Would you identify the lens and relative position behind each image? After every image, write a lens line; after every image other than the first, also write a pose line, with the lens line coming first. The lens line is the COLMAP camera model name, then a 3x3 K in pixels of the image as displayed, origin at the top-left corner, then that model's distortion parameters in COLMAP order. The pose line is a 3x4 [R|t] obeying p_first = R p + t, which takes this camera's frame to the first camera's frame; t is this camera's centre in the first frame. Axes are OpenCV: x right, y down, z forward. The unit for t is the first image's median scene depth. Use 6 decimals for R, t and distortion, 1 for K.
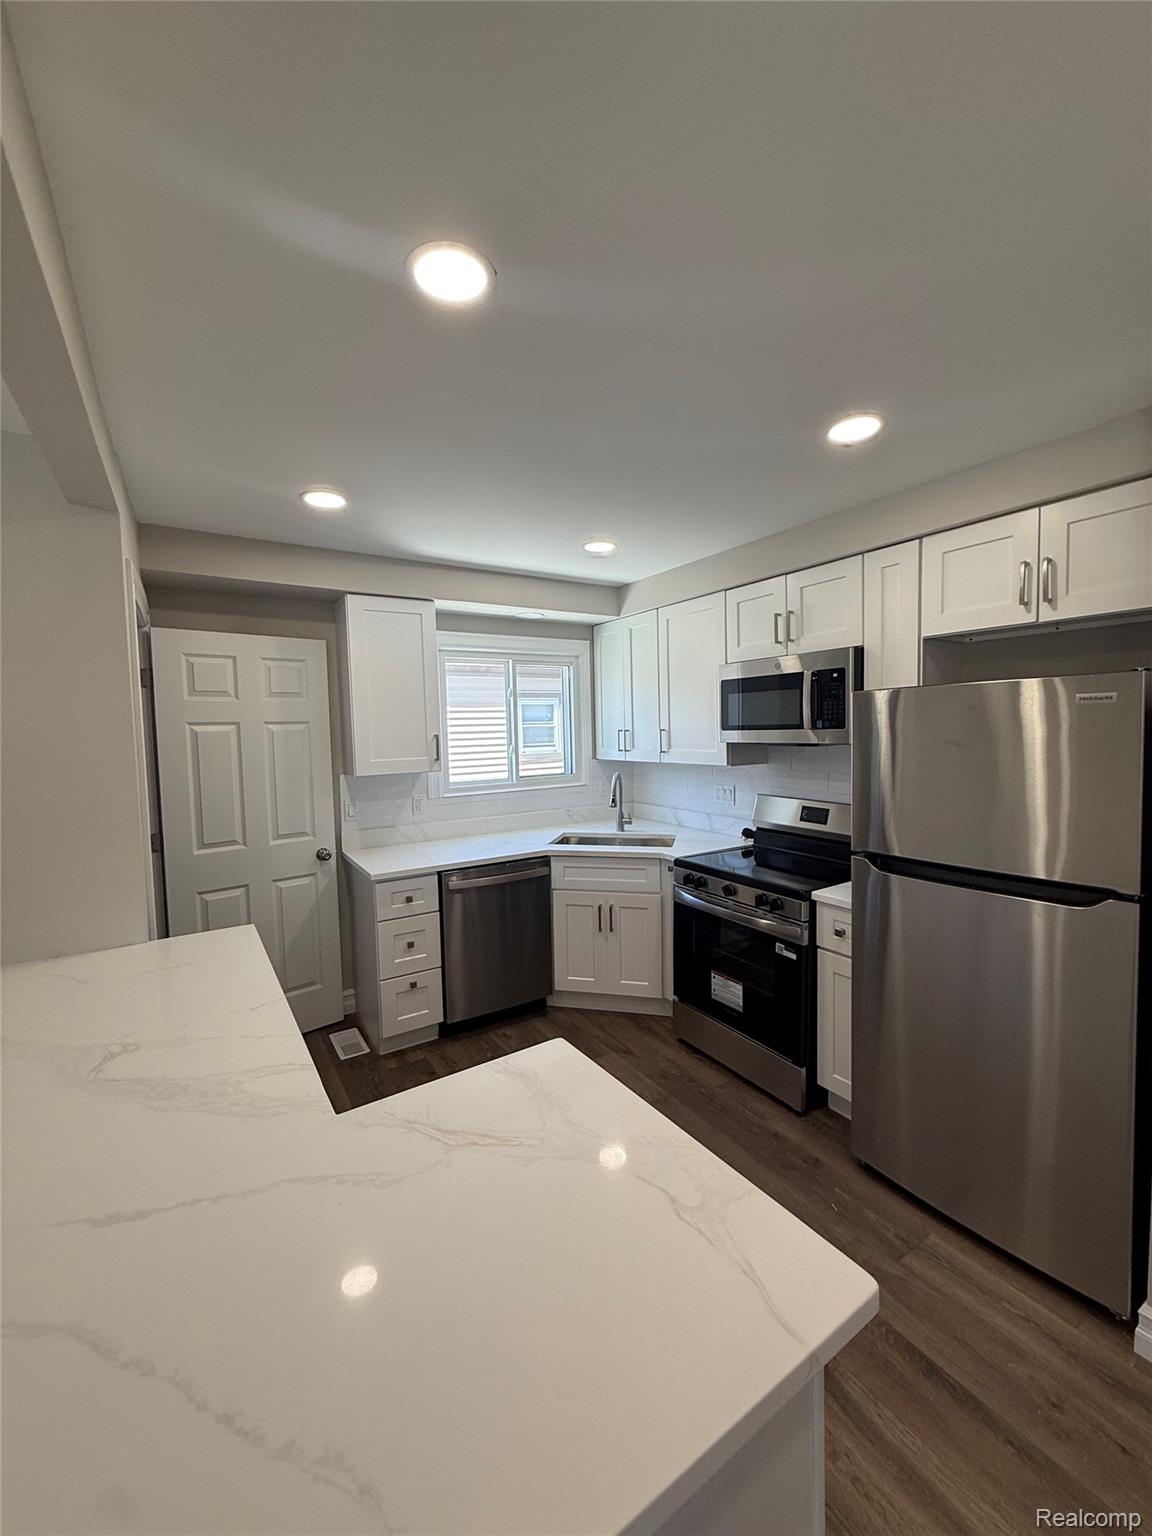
lens RADIAL K [[612.7, 0, 577.9], [0, 612.7, 764.2], [0, 0, 1]] dist [-0.000135, 0.000266]
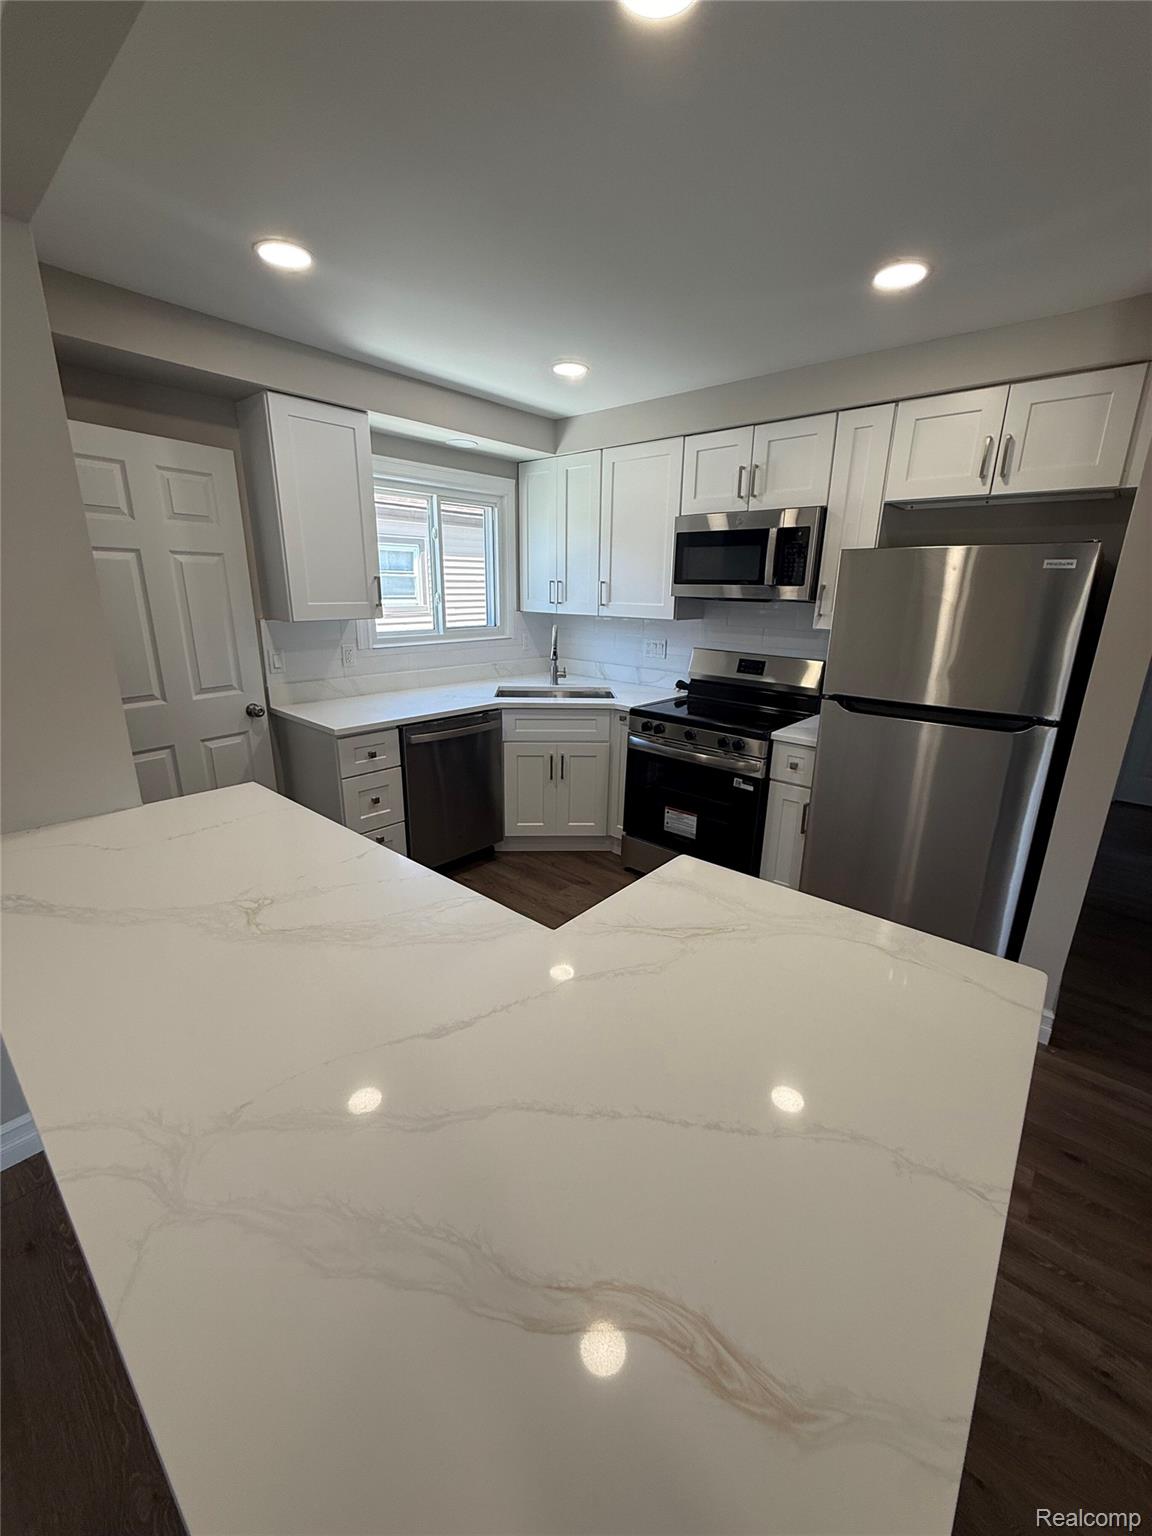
lens RADIAL K [[612.7, 0, 578.2], [0, 612.7, 763.4], [0, 0, 1]] dist [-0.000135, 0.000266]
pose [[0.960058, -0.041068, 0.276771, -0.228284], [-0.021299, 0.975573, 0.218640, 0.018023], [-0.278989, -0.215802, 0.935732, 0.015728]]
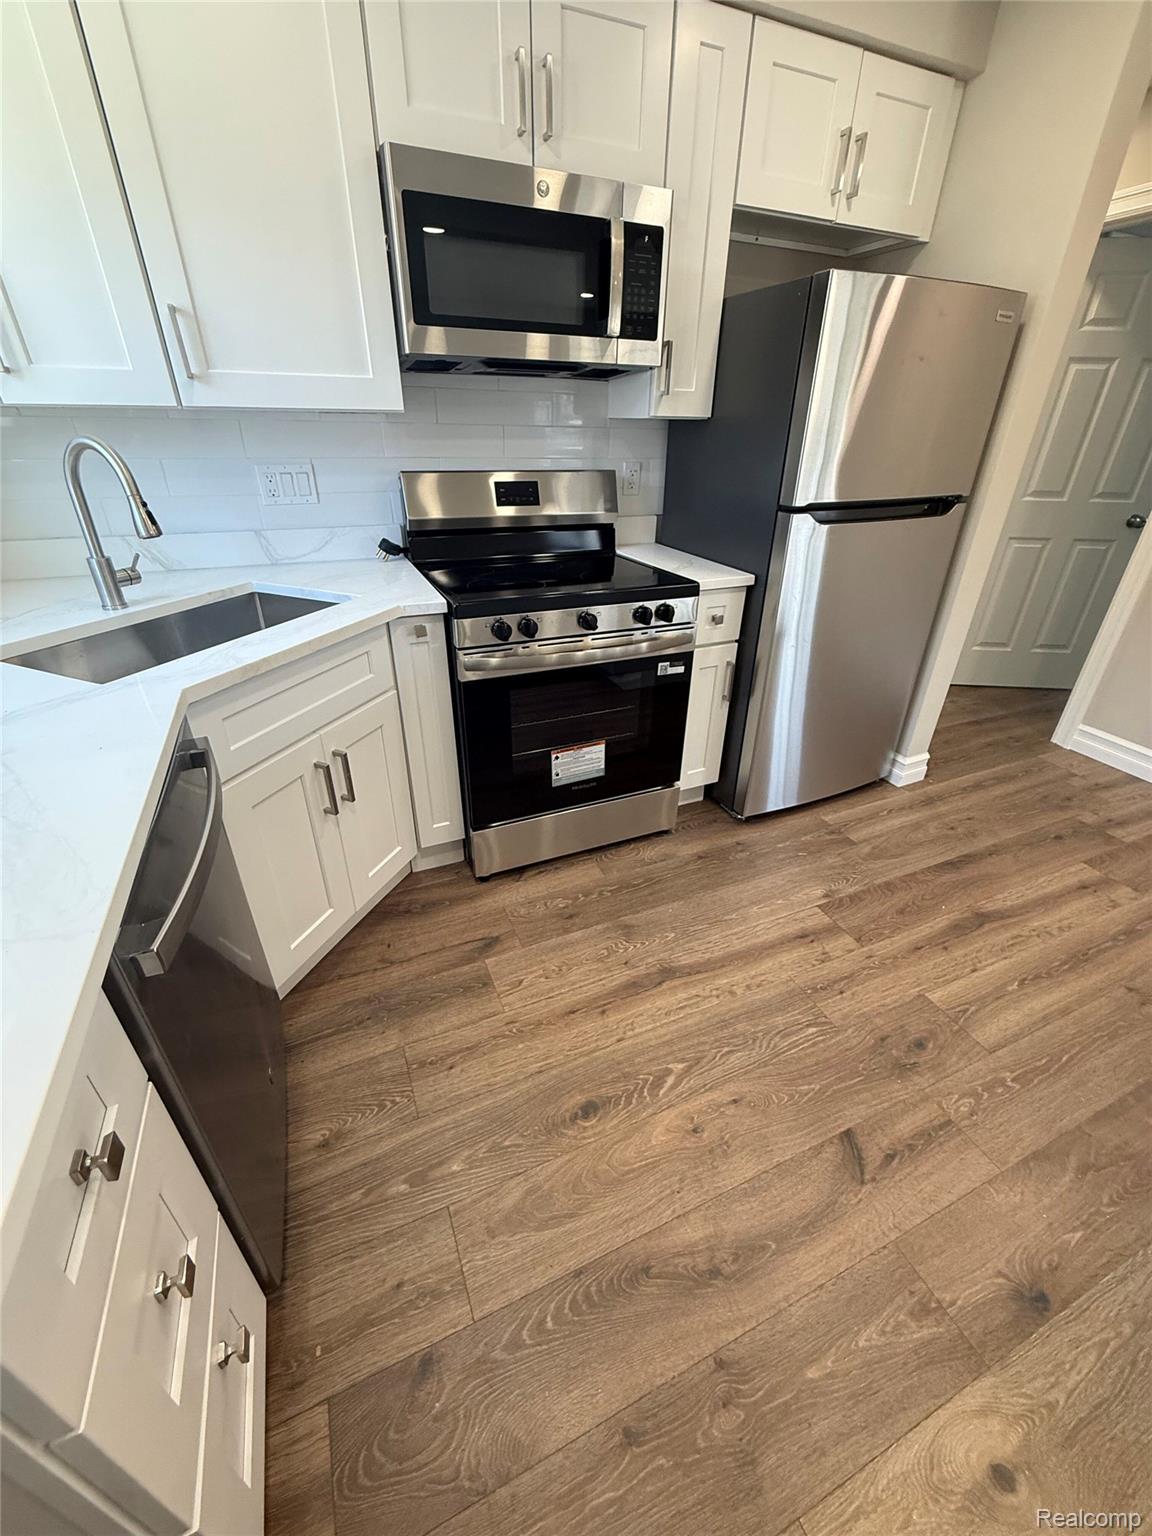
lens RADIAL K [[612.7, 0, 578.6], [0, 612.7, 764.4], [0, 0, 1]] dist [-0.000135, 0.000266]
pose [[0.153502, -0.461417, 0.873803, -0.351667], [0.043873, 0.886593, 0.460464, 0.038744], [-0.987174, -0.032346, 0.156338, 0.820363]]
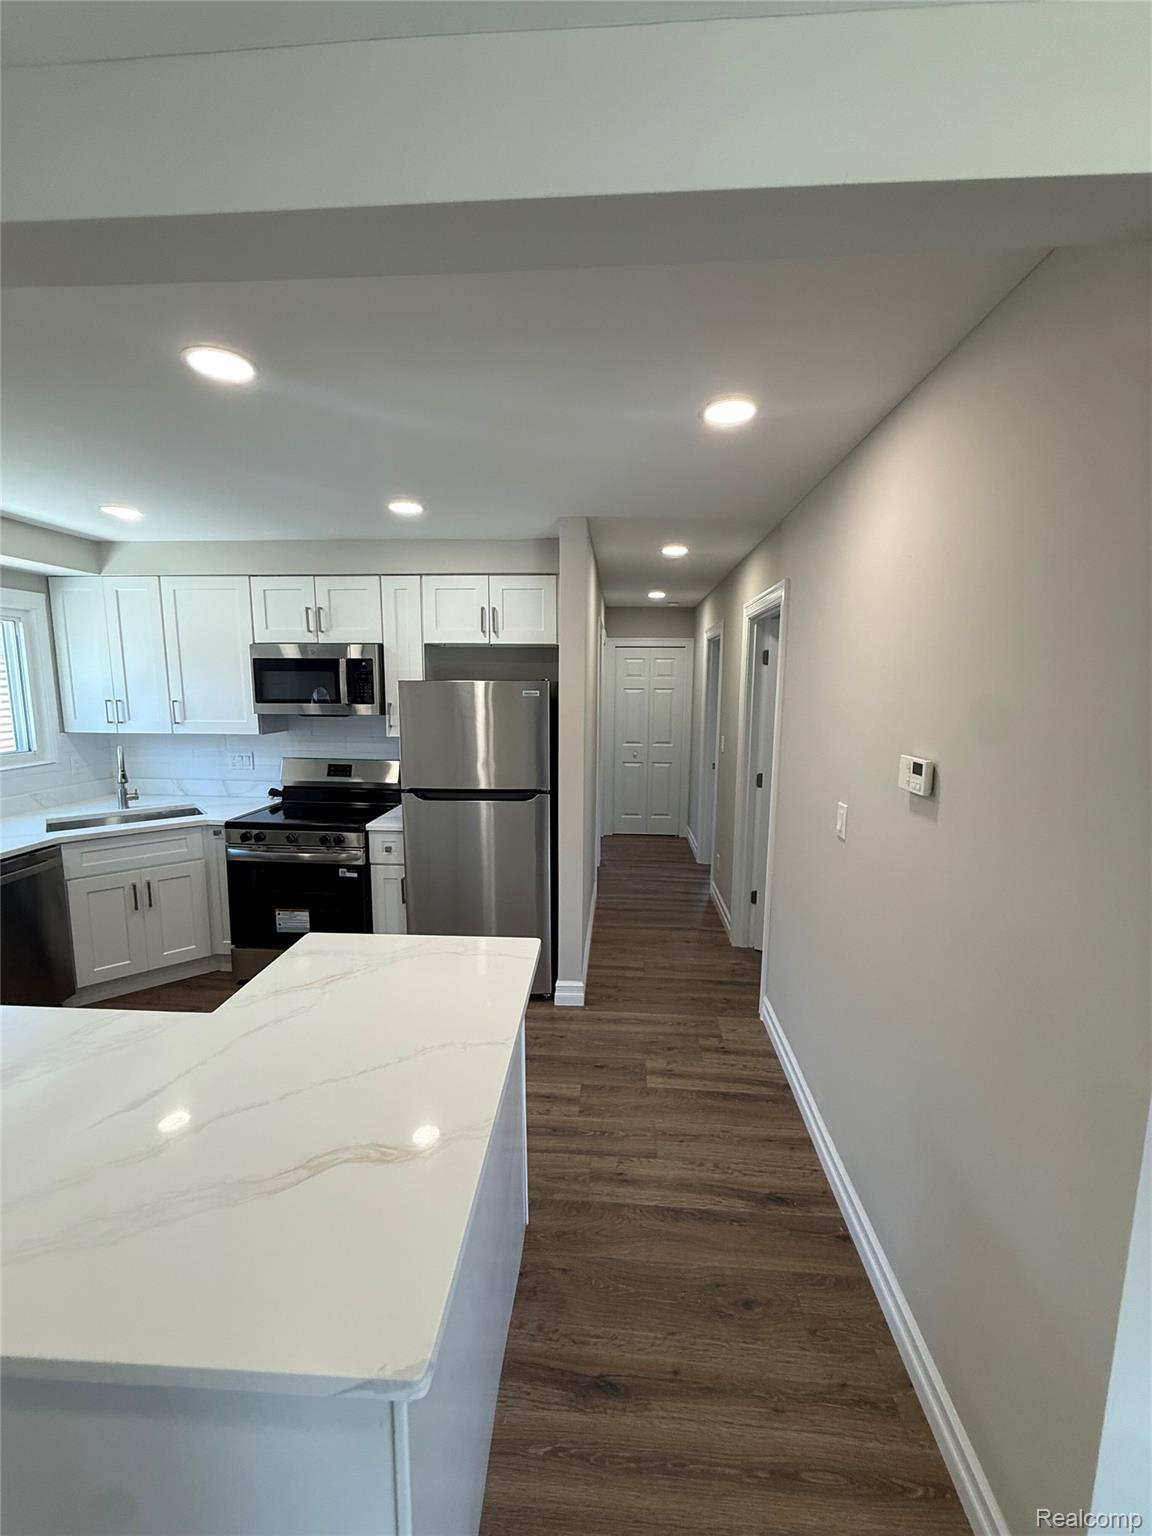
lens RADIAL K [[612.7, 0, 578.1], [0, 612.7, 763.6], [0, 0, 1]] dist [-0.000135, 0.000266]
pose [[0.594047, -0.081686, 0.800272, -0.336840], [0.028946, 0.996357, 0.080215, -0.018766], [-0.803909, -0.024487, 0.594248, -0.150582]]
